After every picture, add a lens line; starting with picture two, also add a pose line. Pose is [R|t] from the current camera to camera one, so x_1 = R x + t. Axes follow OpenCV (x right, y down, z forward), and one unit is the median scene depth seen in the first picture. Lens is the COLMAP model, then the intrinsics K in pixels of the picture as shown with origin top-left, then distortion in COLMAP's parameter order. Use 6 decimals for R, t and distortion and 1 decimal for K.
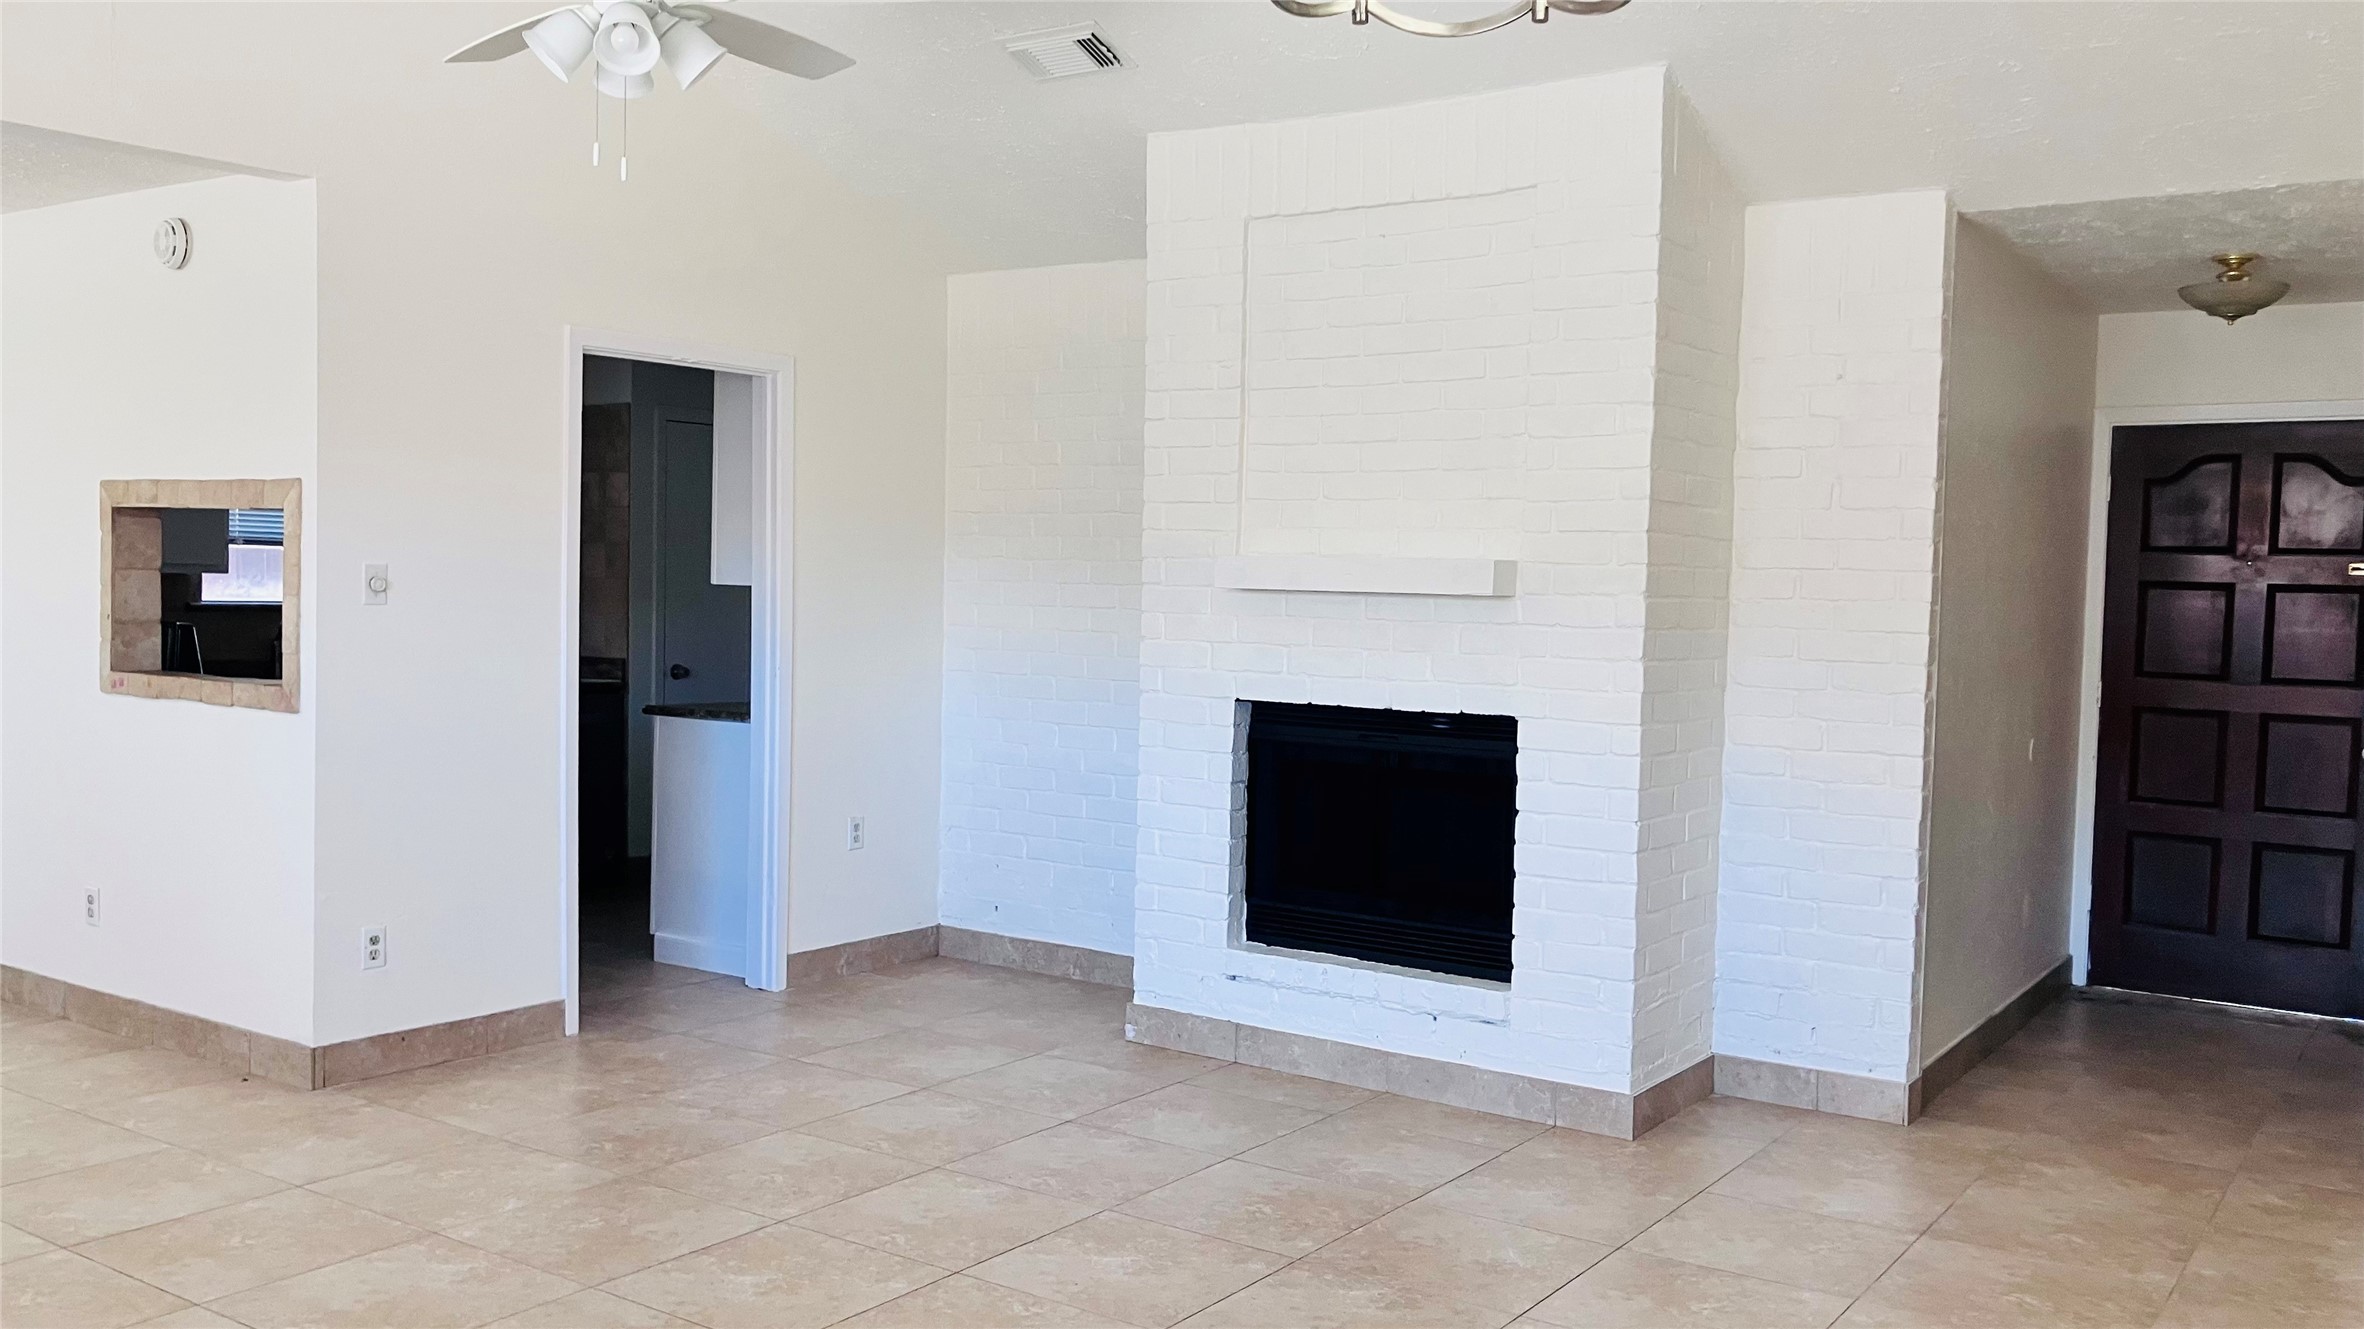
lens RADIAL K [[1959.7, 0, 1173.2], [0, 1959.7, 669.3], [0, 0, 1]] dist [0.003148, 0.005862]
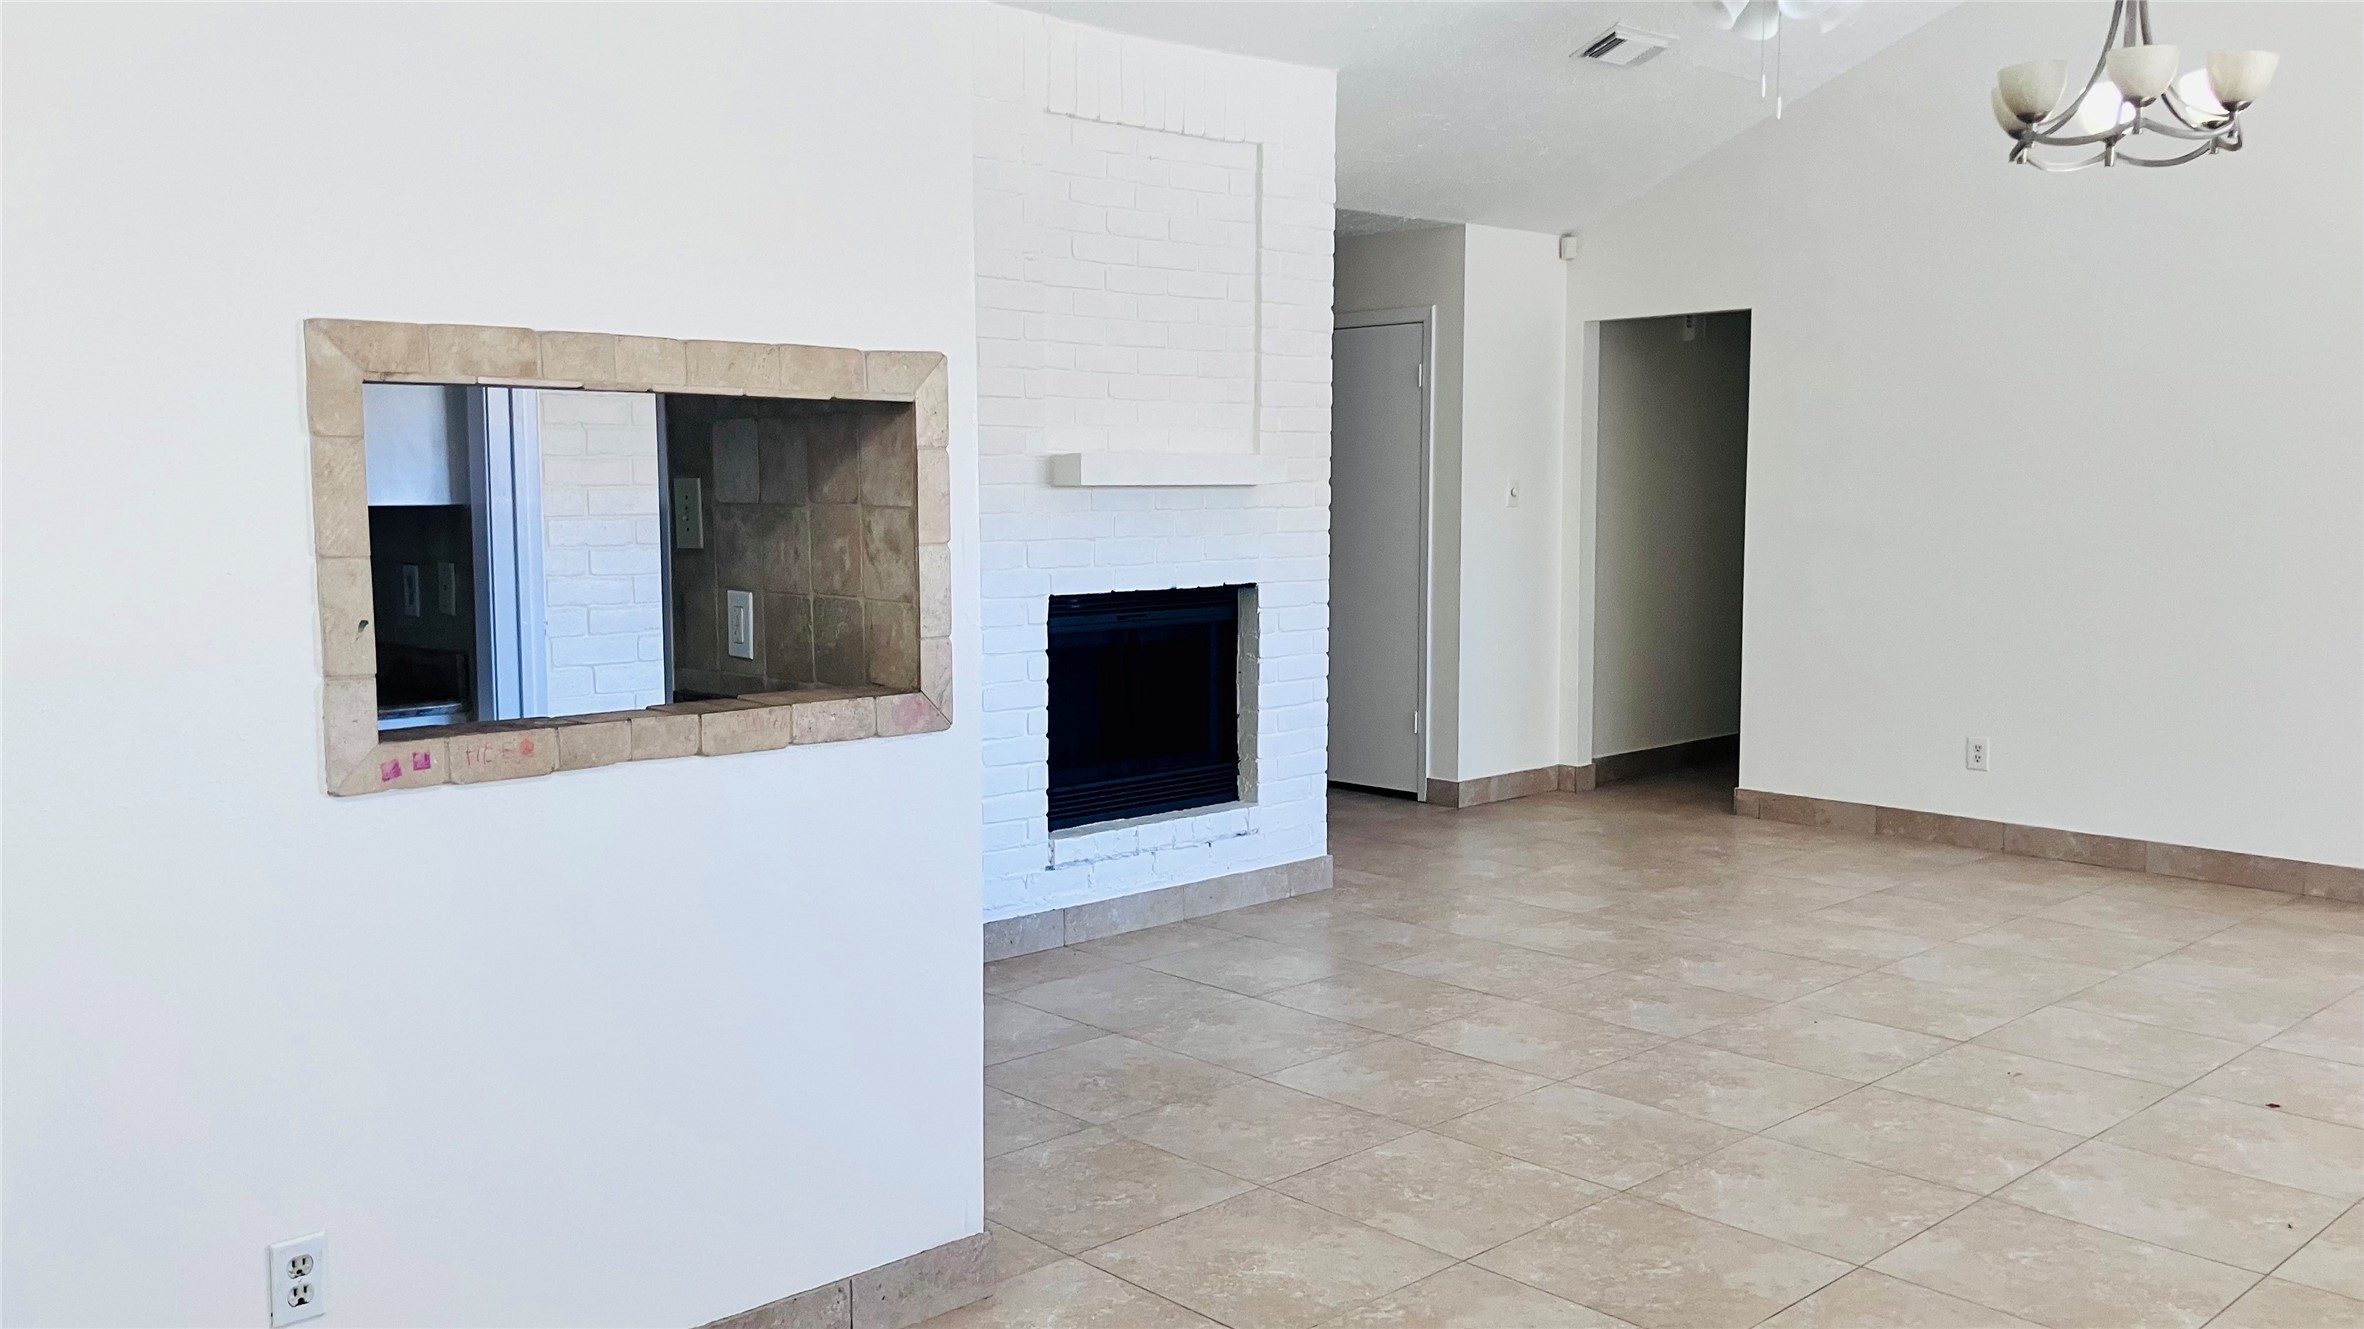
lens RADIAL K [[1941.1, 0, 1150.2], [0, 1941.1, 667.4], [0, 0, 1]] dist [-0.004192, -0.000587]
pose [[0.225274, -0.121307, 0.966714, -1.009309], [0.057004, 0.992160, 0.111217, -0.061430], [-0.972626, 0.030052, 0.230423, 0.775835]]
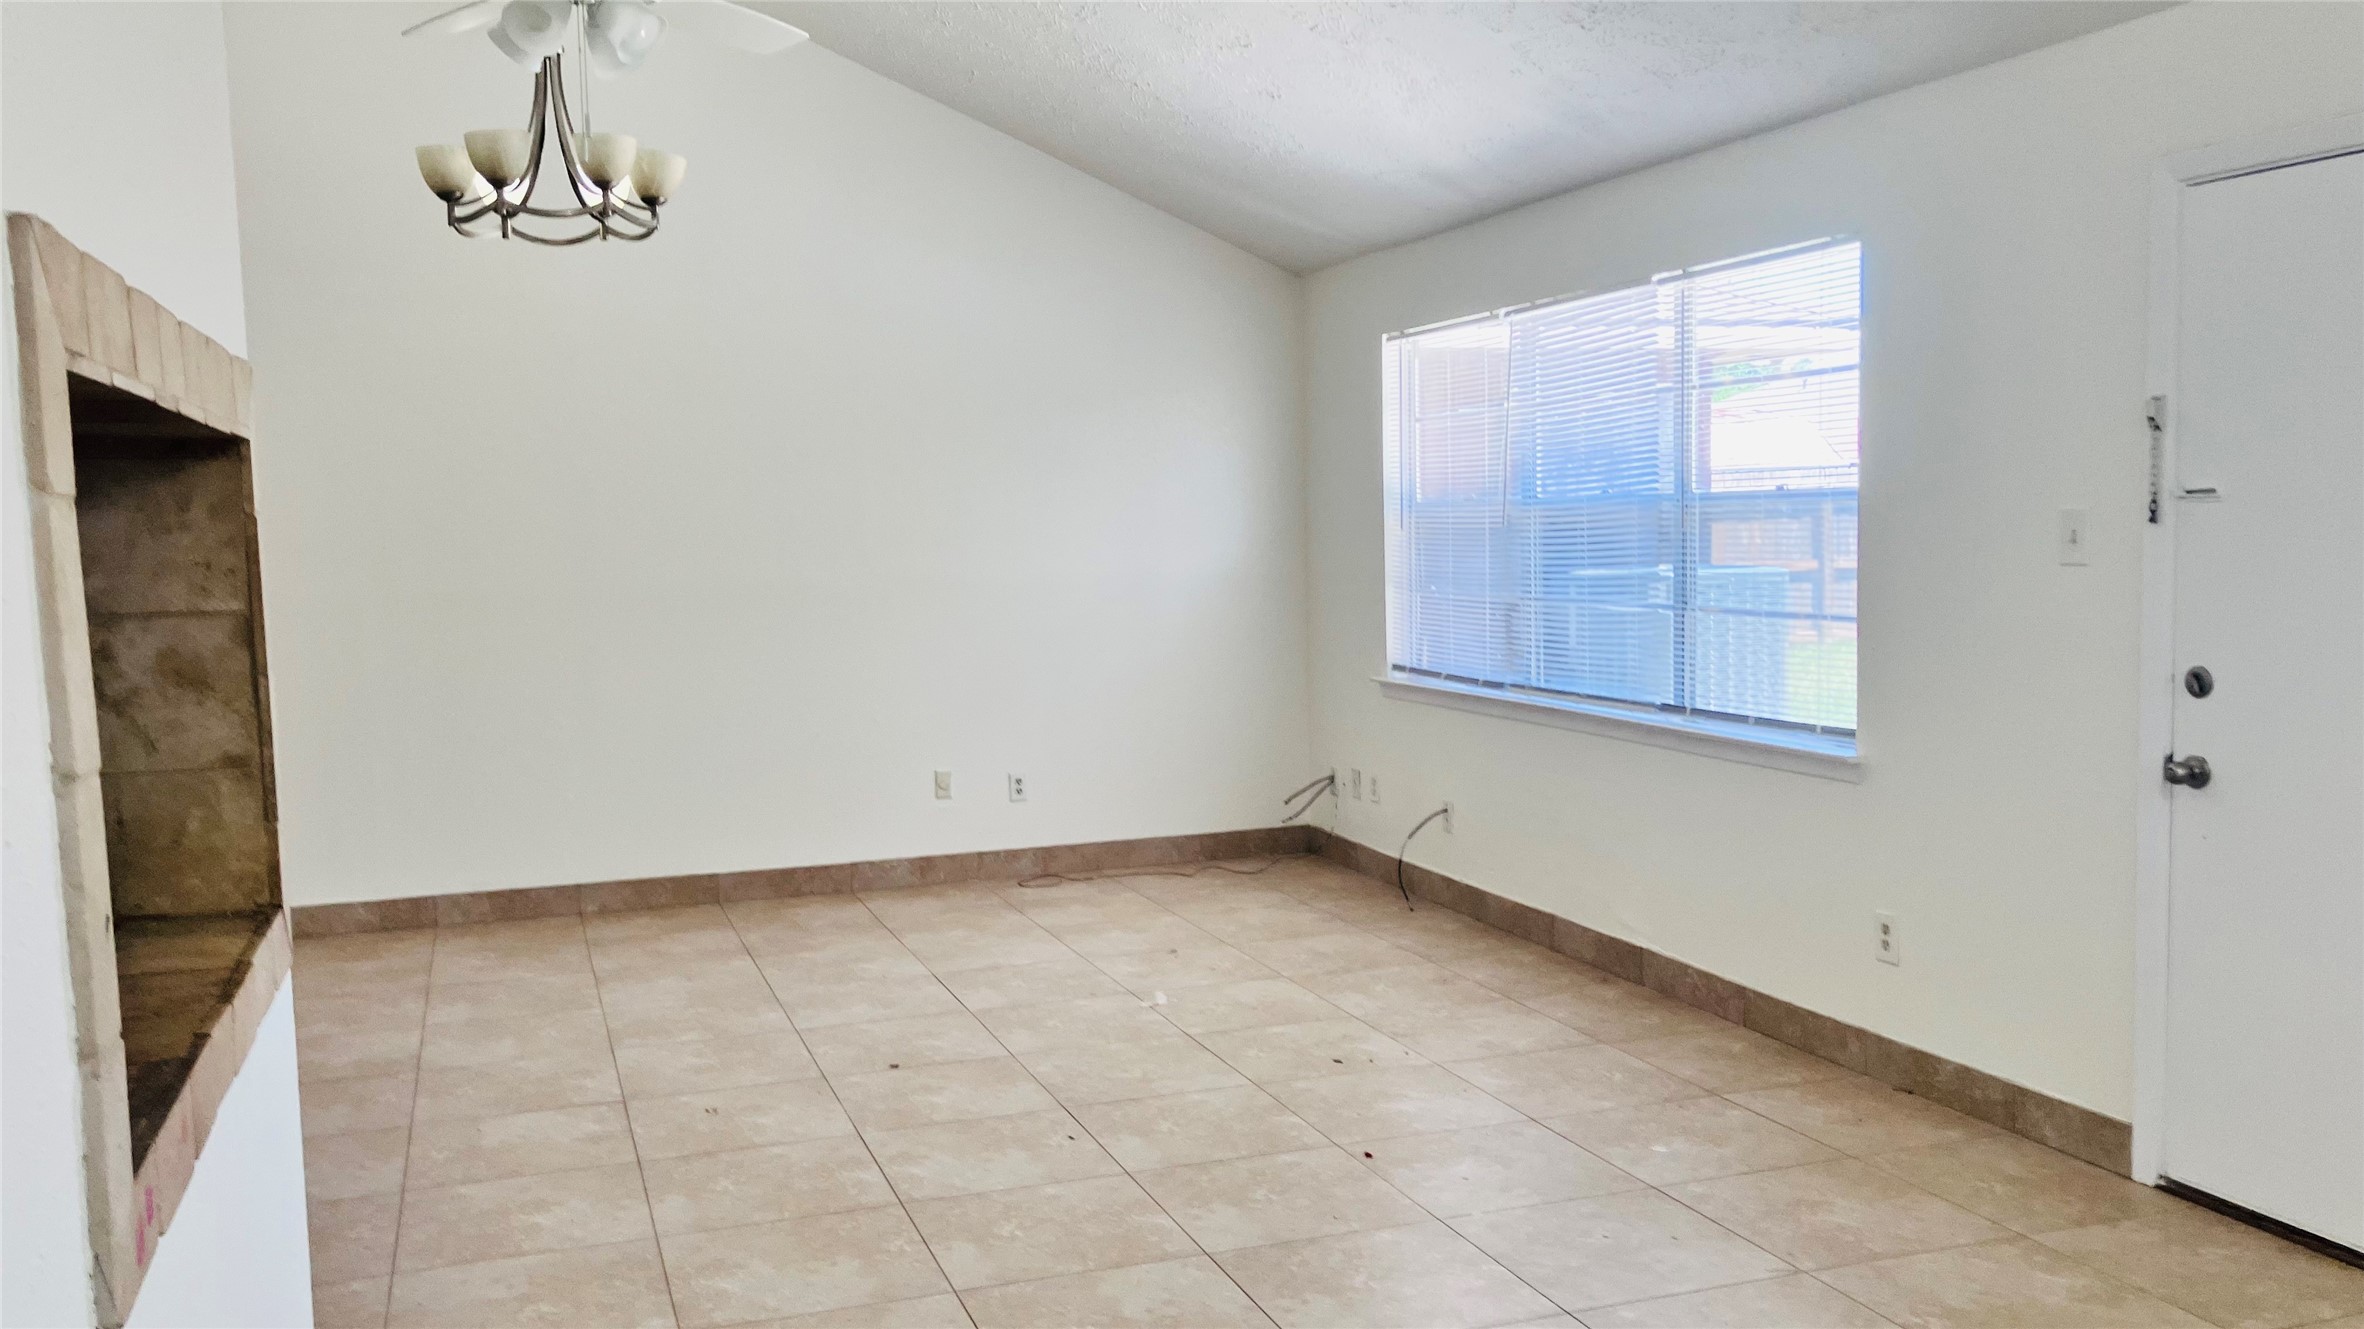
lens RADIAL K [[1923.7, 0, 1187.2], [0, 1923.7, 680.7], [0, 0, 1]] dist [0.003923, -0.000462]
pose [[-0.812915, -0.061707, 0.579104, -0.794640], [0.024526, 0.989861, 0.139903, -0.081141], [-0.581866, 0.127933, -0.803160, 1.170882]]
